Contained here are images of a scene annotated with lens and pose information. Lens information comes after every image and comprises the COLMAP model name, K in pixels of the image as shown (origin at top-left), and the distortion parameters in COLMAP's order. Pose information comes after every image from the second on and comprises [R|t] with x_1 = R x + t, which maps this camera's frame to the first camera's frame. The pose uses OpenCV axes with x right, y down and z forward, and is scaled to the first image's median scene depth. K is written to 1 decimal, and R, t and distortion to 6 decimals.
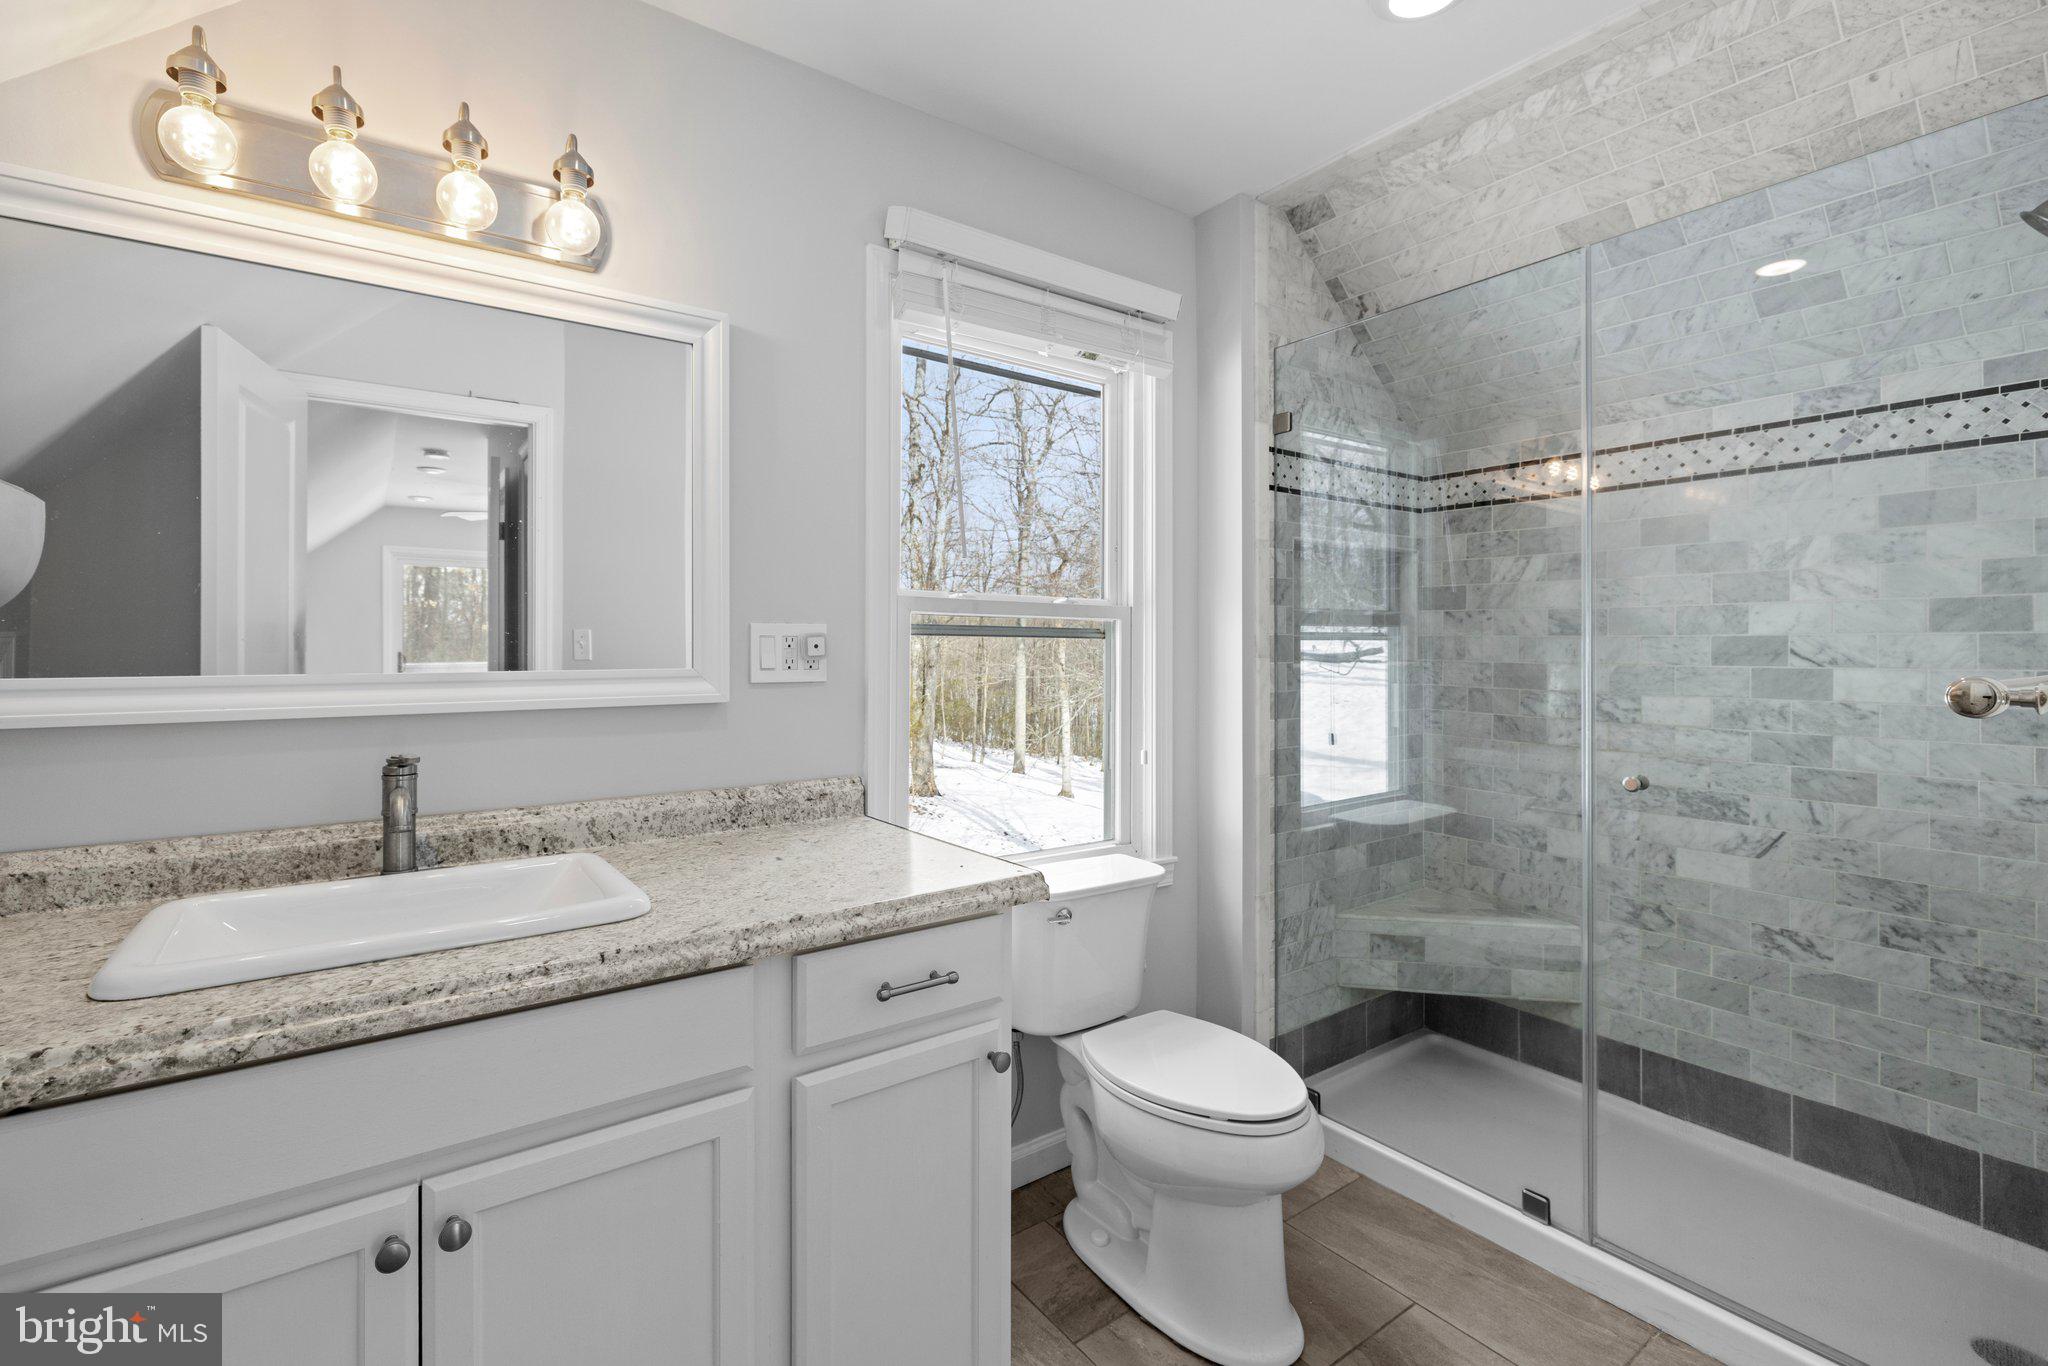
lens RADIAL K [[894.6, 0, 994.6], [0, 894.6, 654.6], [0, 0, 1]] dist [-0.000648, 0.000907]
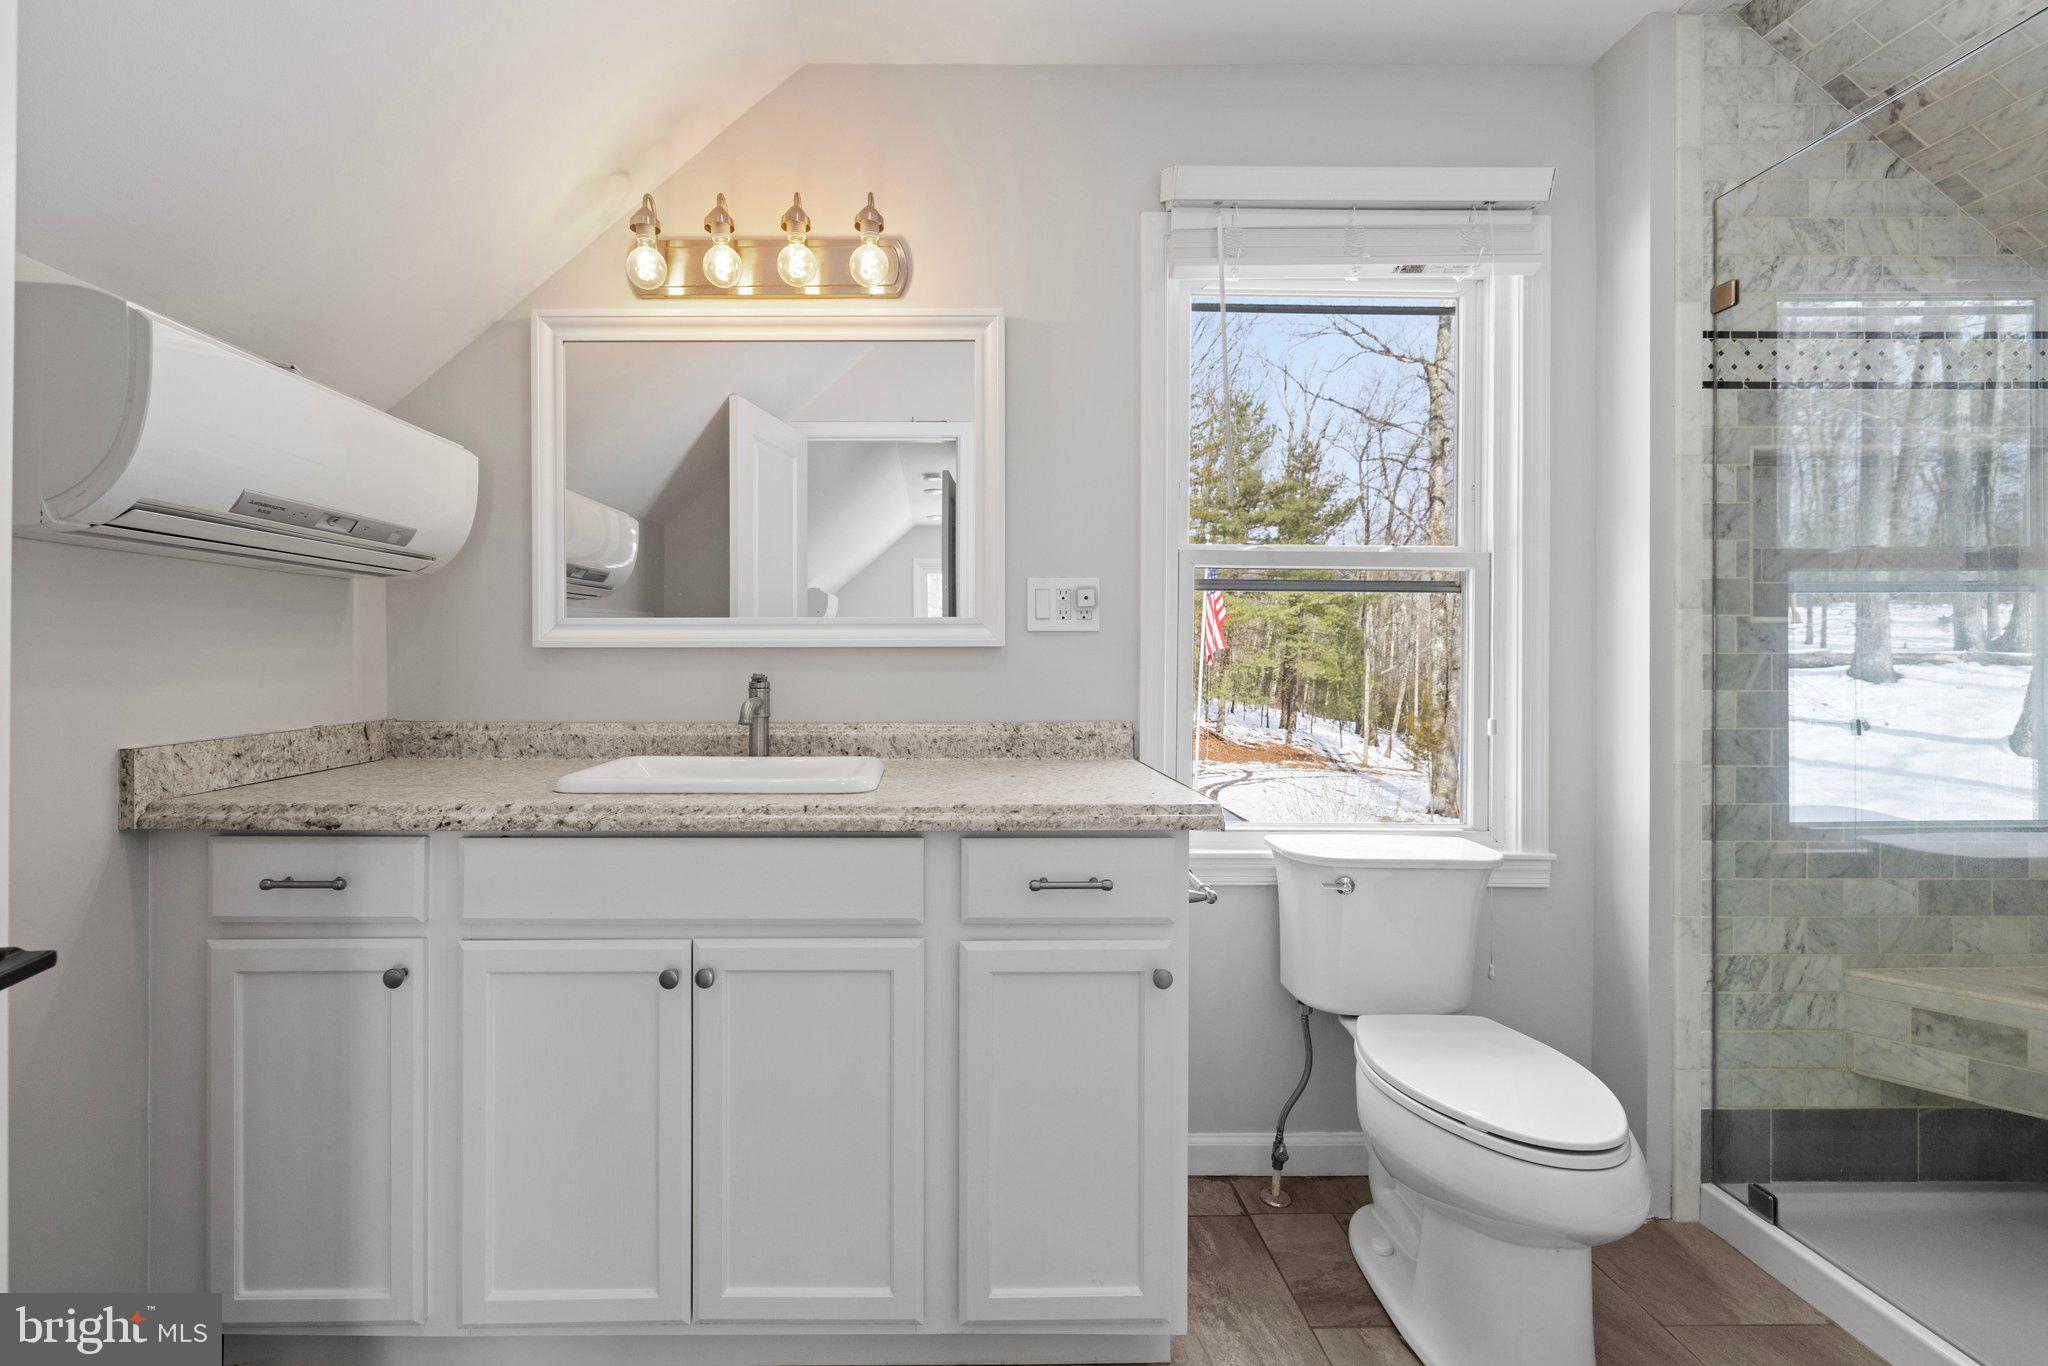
lens RADIAL K [[894.6, 0, 949.4], [0, 894.6, 659.0], [0, 0, 1]] dist [-0.000648, 0.000907]
pose [[0.825558, 0.005612, -0.564289, 0.258635], [-0.004374, 0.999984, 0.003546, 0.057985], [0.564300, -0.000460, 0.825570, 0.010637]]
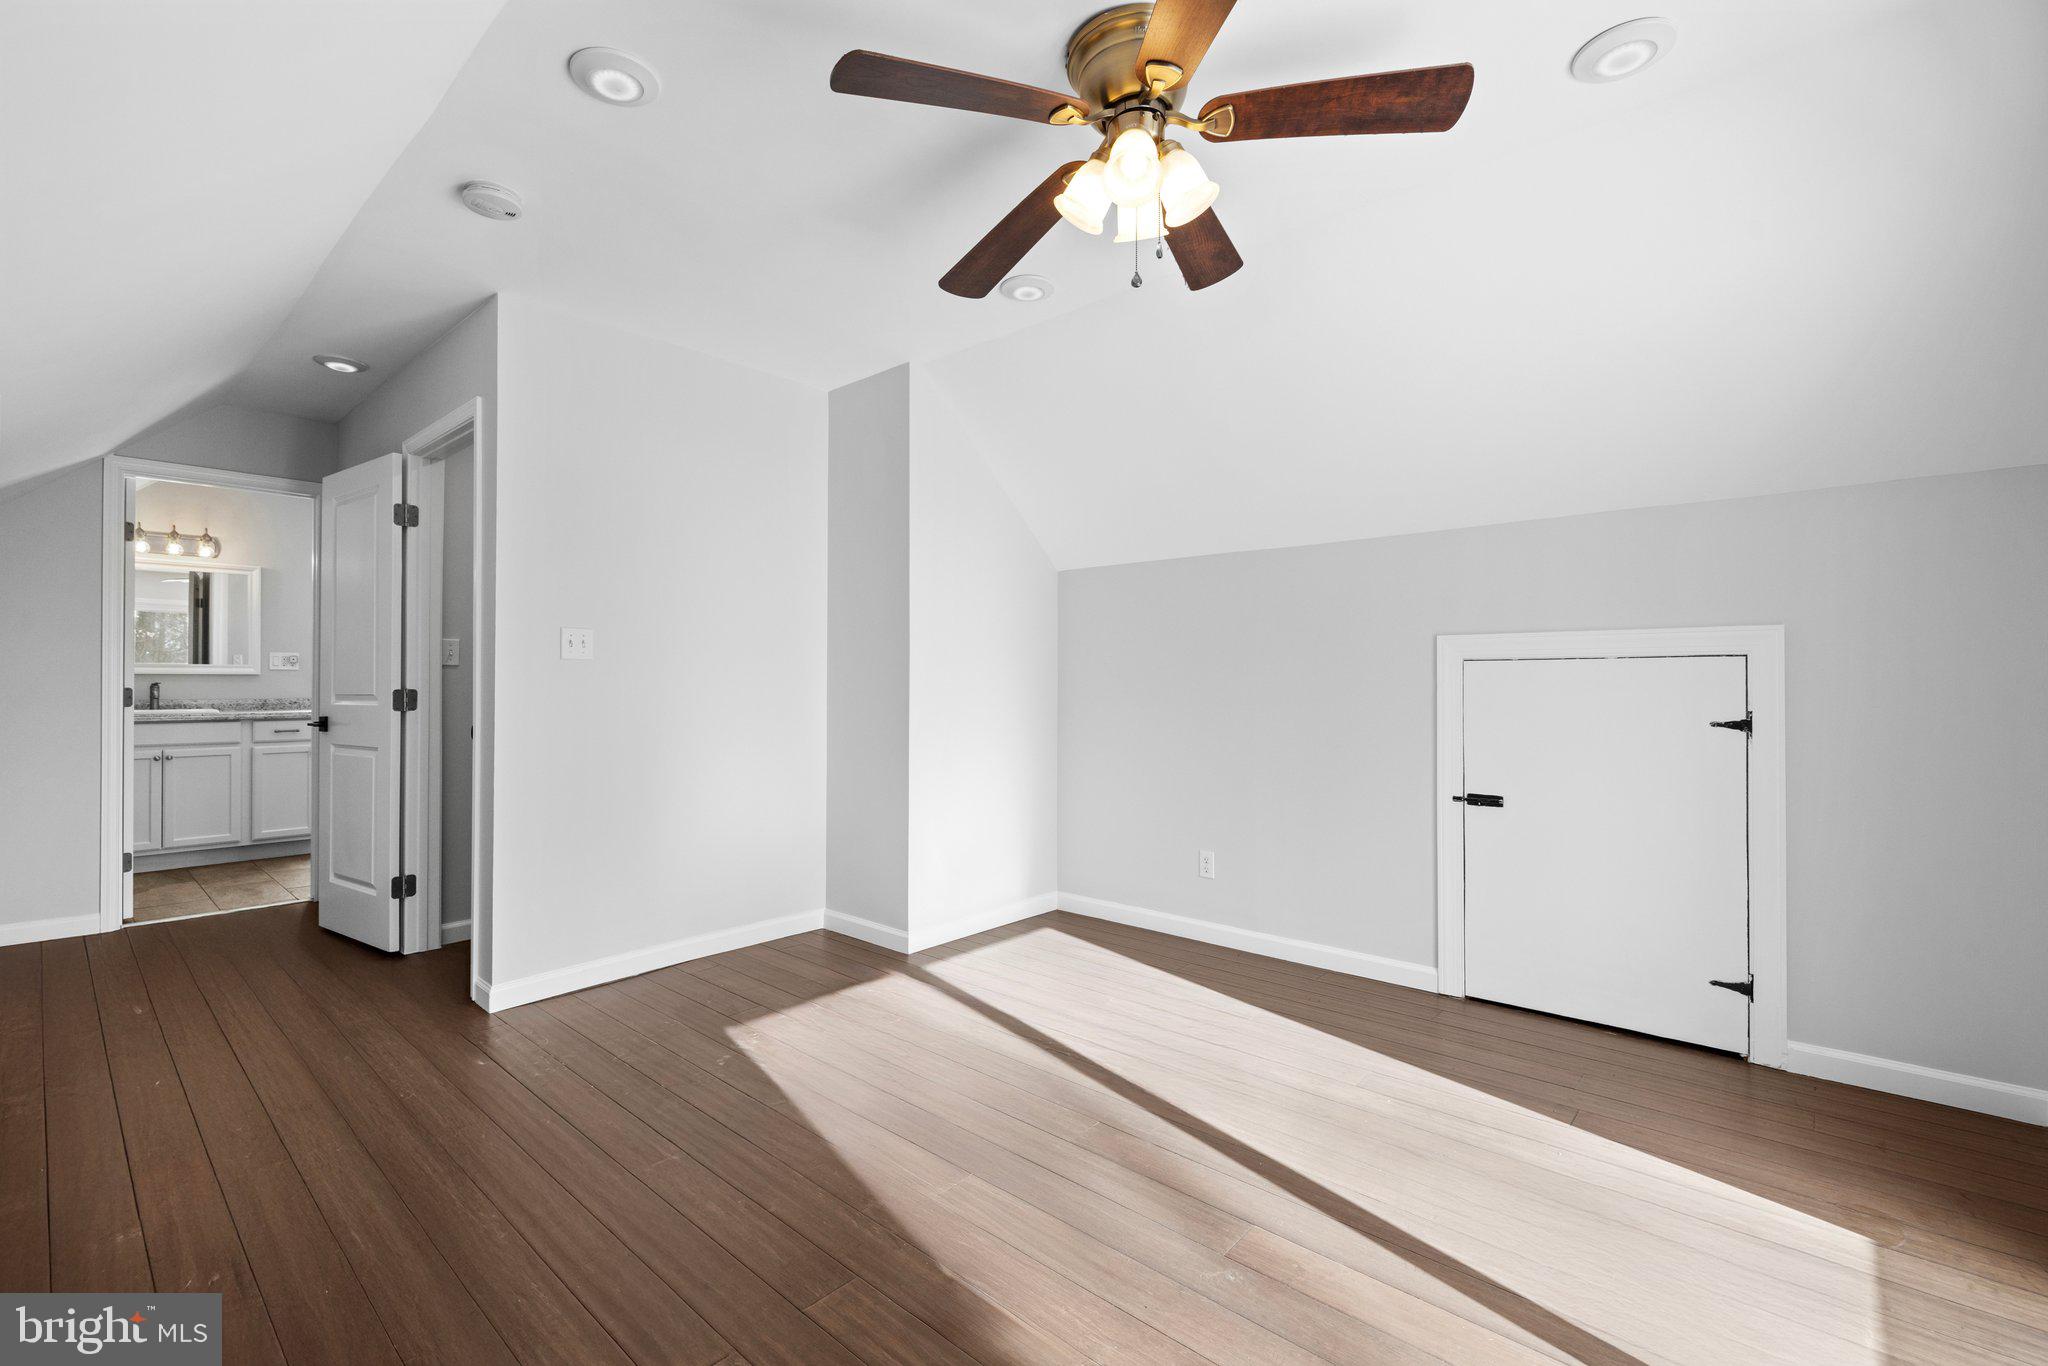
lens RADIAL K [[894.6, 0, 1005.9], [0, 894.6, 688.5], [0, 0, 1]] dist [-0.000648, 0.000907]
pose [[0.977624, 0.008357, 0.210195, 1.642274], [-0.008513, 0.999964, -0.000164, 0.075352], [-0.210188, -0.001629, 0.977660, -2.746584]]
